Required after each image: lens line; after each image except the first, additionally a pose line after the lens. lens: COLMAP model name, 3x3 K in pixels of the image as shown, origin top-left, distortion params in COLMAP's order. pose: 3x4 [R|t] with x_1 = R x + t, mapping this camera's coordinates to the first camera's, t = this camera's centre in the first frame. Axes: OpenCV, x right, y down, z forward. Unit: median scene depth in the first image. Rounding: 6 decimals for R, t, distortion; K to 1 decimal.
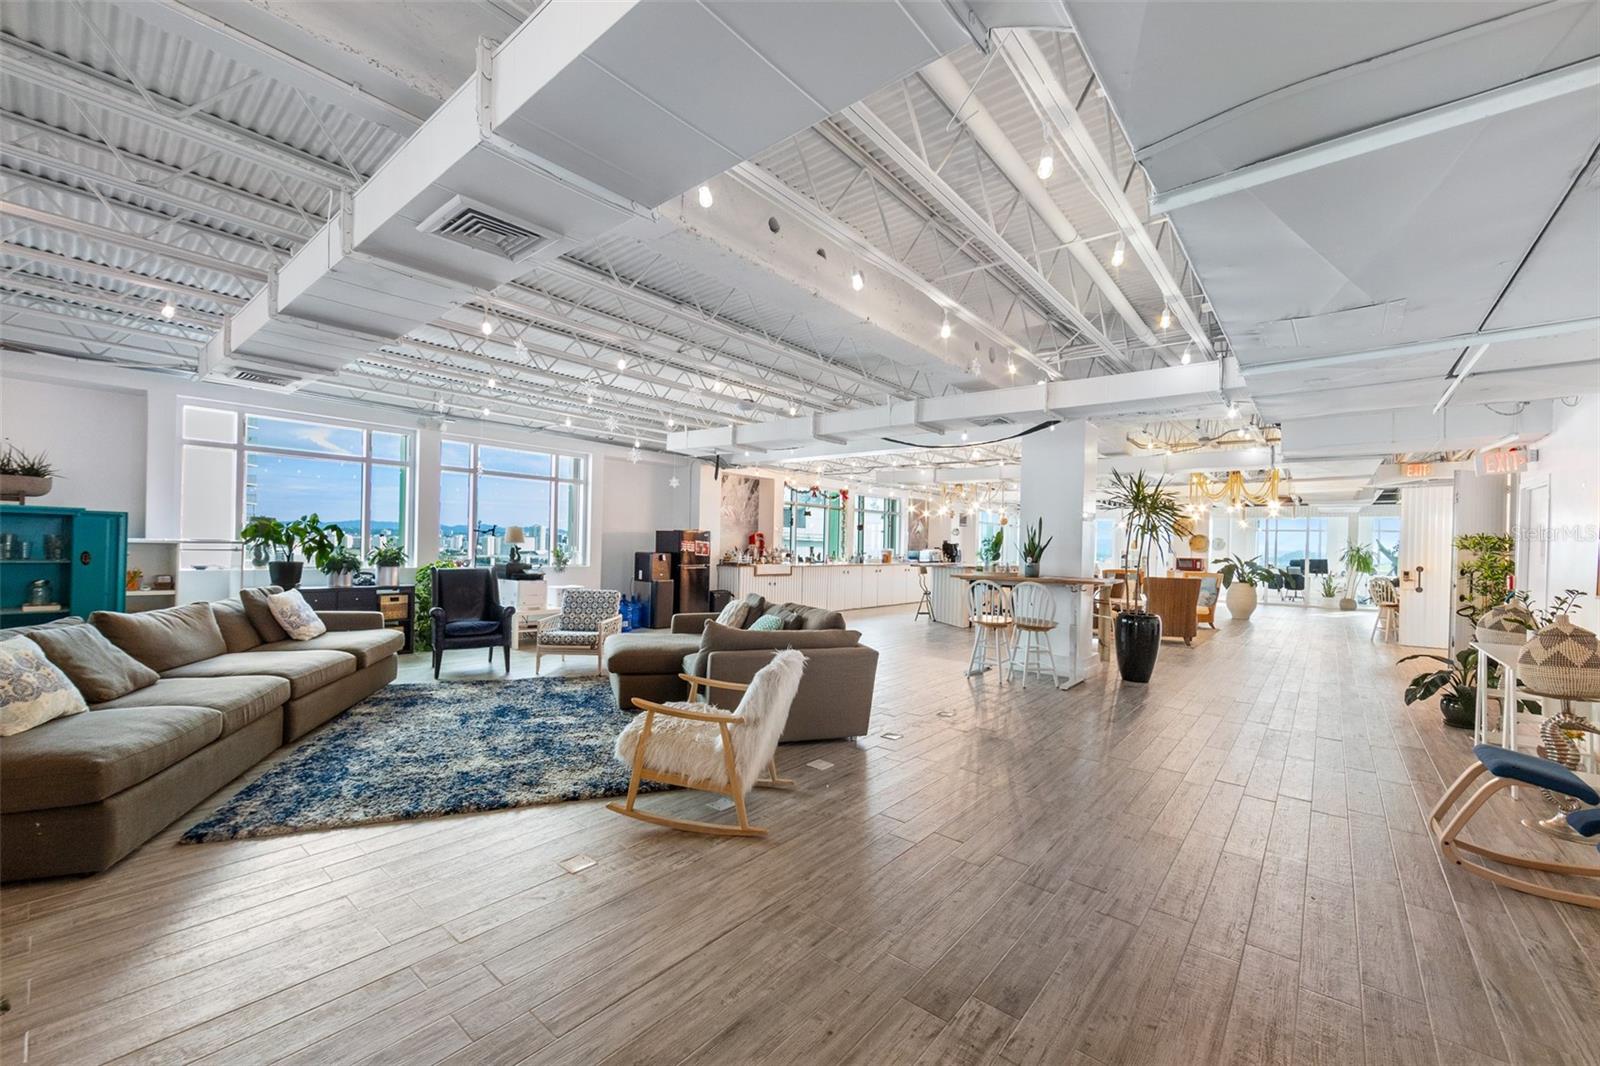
lens RADIAL K [[645.4, 0, 803.6], [0, 645.4, 542.5], [0, 0, 1]] dist [0.000166, -0.001384]
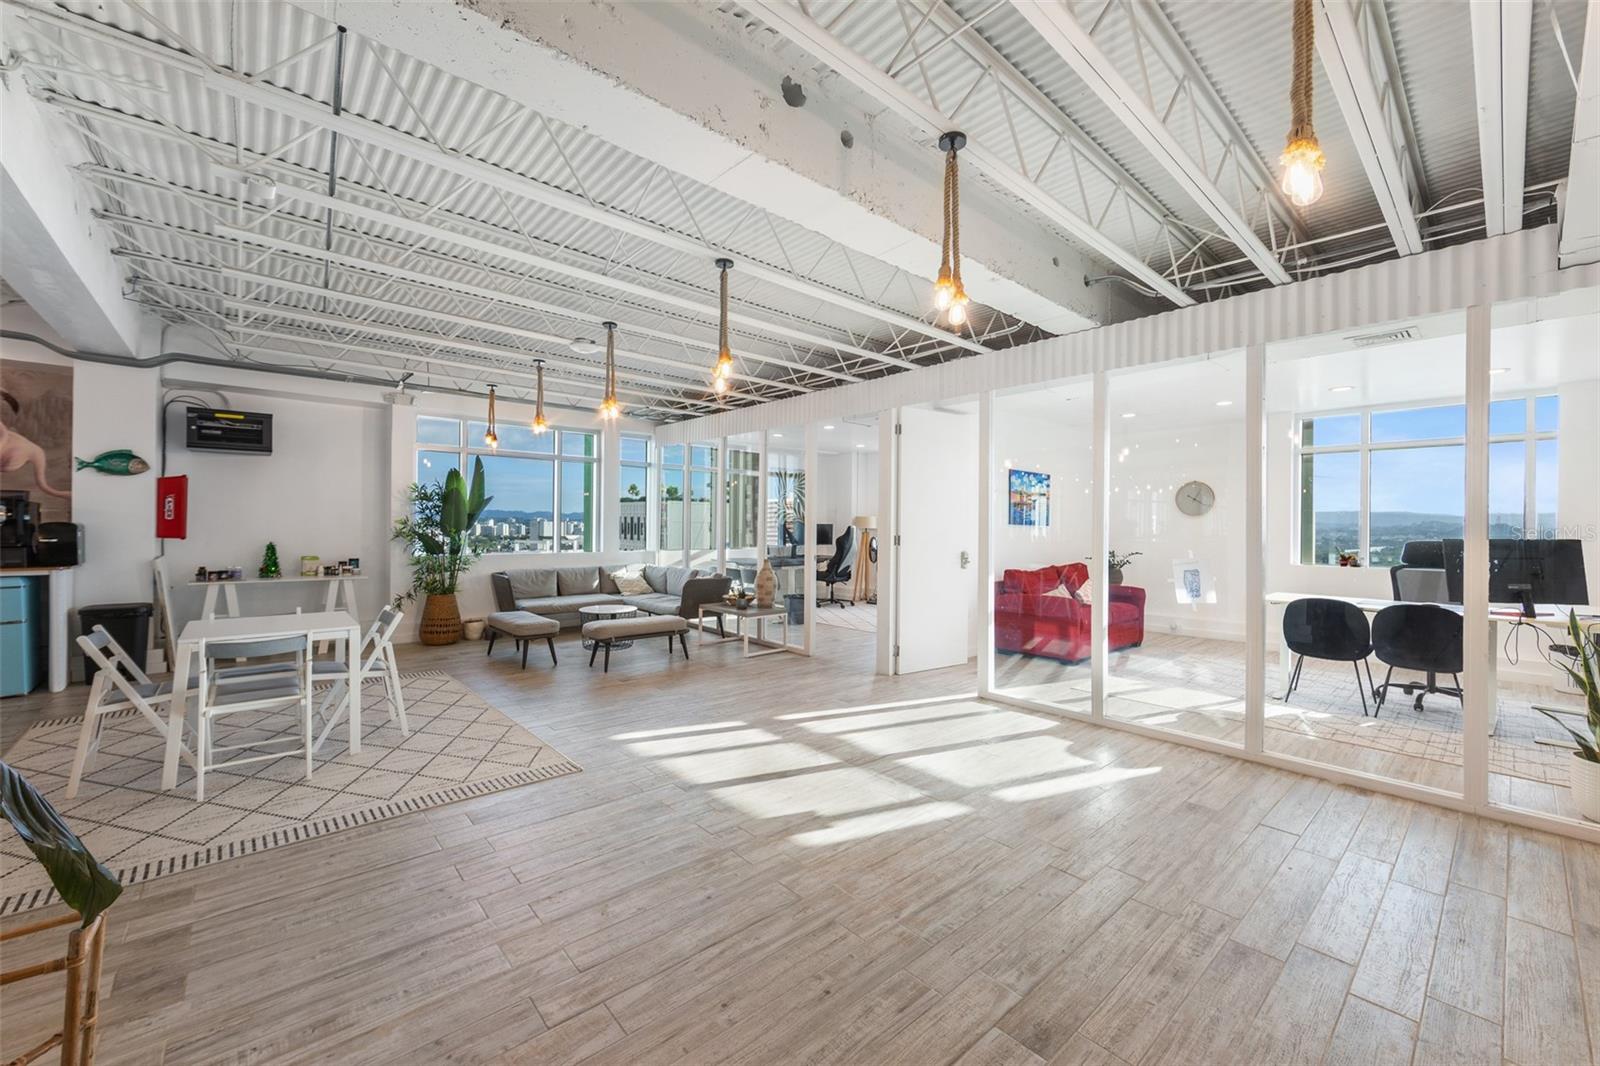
lens RADIAL K [[645.4, 0, 806.5], [0, 645.4, 531.3], [0, 0, 1]] dist [0.000166, -0.001384]
pose [[0.986962, -0.014809, -0.160272, 0.594931], [0.016873, 0.999791, 0.011524, 0.017655], [0.160068, -0.014079, 0.987006, 0.751953]]
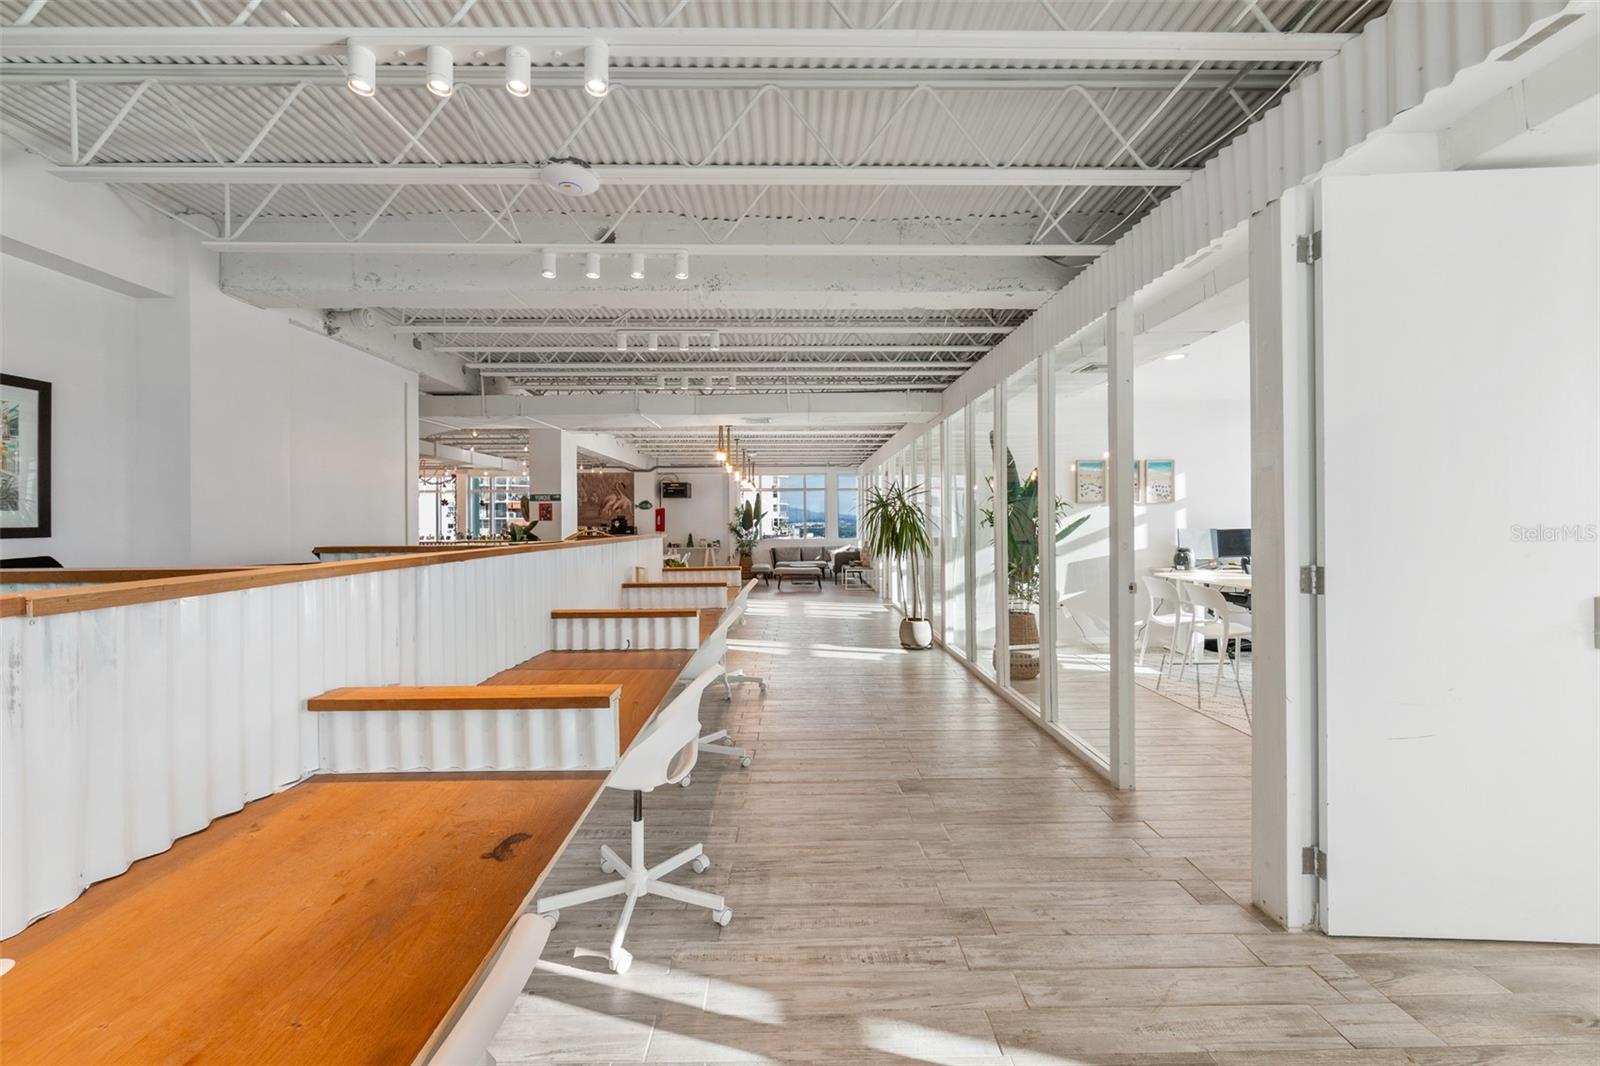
lens RADIAL K [[645.4, 0, 815.7], [0, 645.4, 528.1], [0, 0, 1]] dist [0.000166, -0.001384]
pose [[0.658109, -0.024625, -0.752520, 1.014679], [0.028483, 0.999564, -0.007800, 0.027468], [0.752384, -0.016301, 0.658523, 0.605481]]
